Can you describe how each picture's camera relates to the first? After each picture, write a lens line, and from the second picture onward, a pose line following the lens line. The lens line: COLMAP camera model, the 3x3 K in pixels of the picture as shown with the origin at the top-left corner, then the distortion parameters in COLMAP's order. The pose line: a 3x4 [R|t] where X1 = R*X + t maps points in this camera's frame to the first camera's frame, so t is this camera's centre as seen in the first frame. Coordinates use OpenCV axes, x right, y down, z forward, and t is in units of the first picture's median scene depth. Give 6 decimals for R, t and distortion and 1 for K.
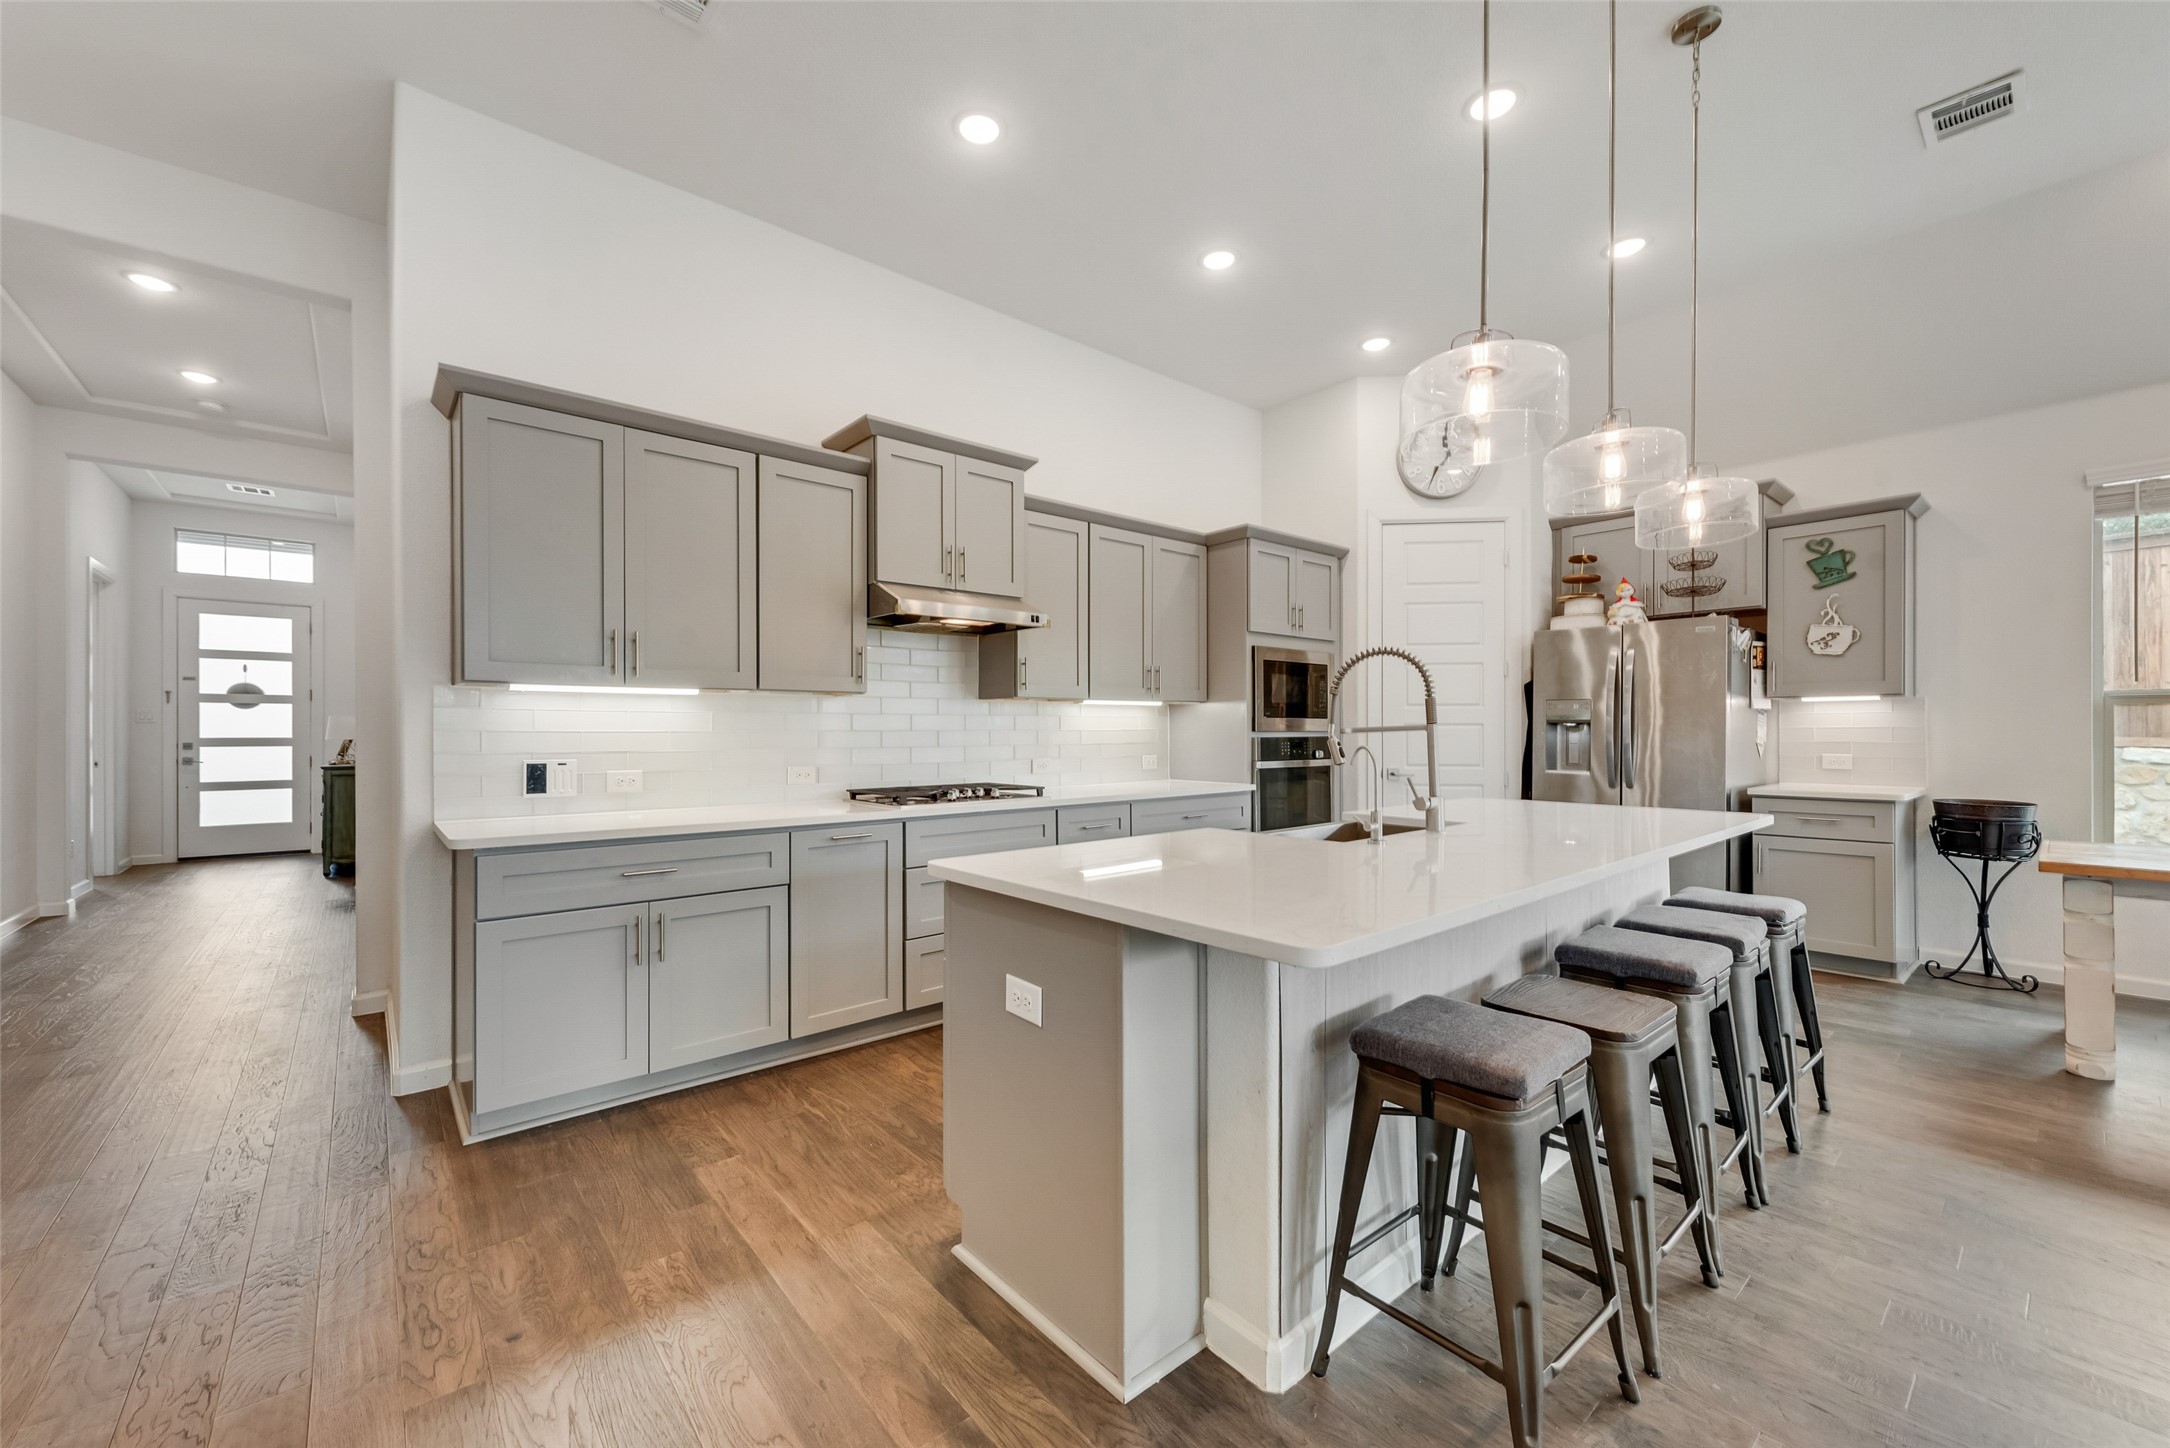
lens RADIAL K [[845.5, 0, 1080.8], [0, 845.5, 732.0], [0, 0, 1]] dist [0.003693, -0.000706]
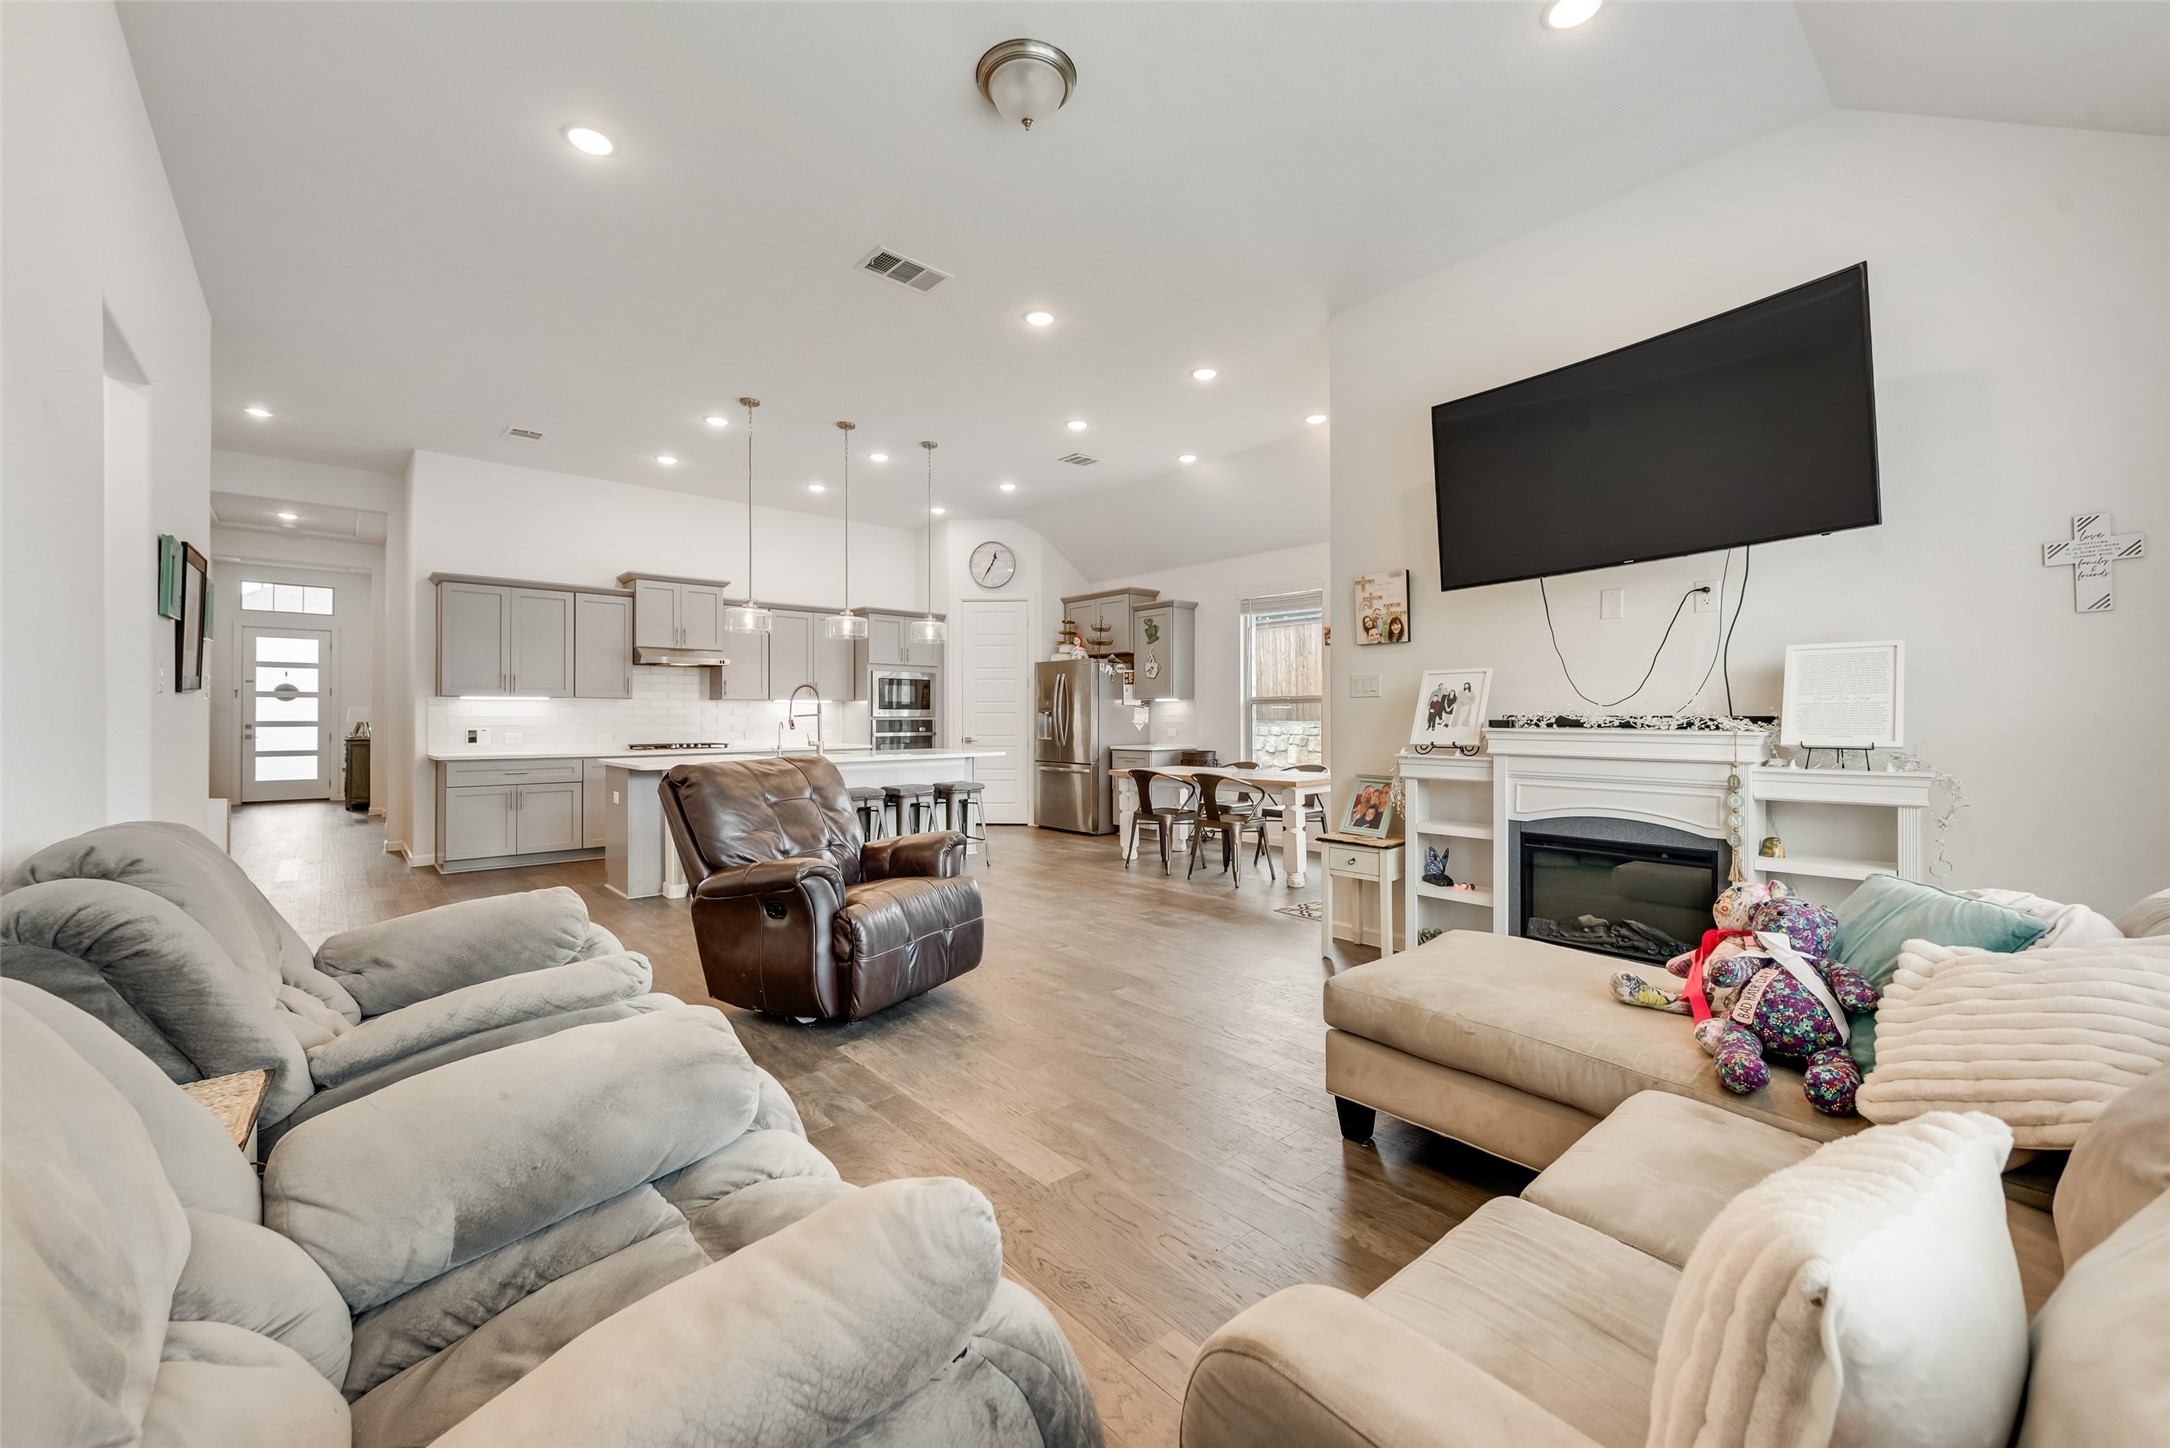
lens RADIAL K [[845.5, 0, 1089.5], [0, 845.5, 712.8], [0, 0, 1]] dist [0.003693, -0.000706]
pose [[0.999615, 0.000861, 0.027723, 0.579281], [-0.000658, 0.999973, -0.007321, 0.003870], [-0.027728, 0.007300, 0.999589, -0.806035]]
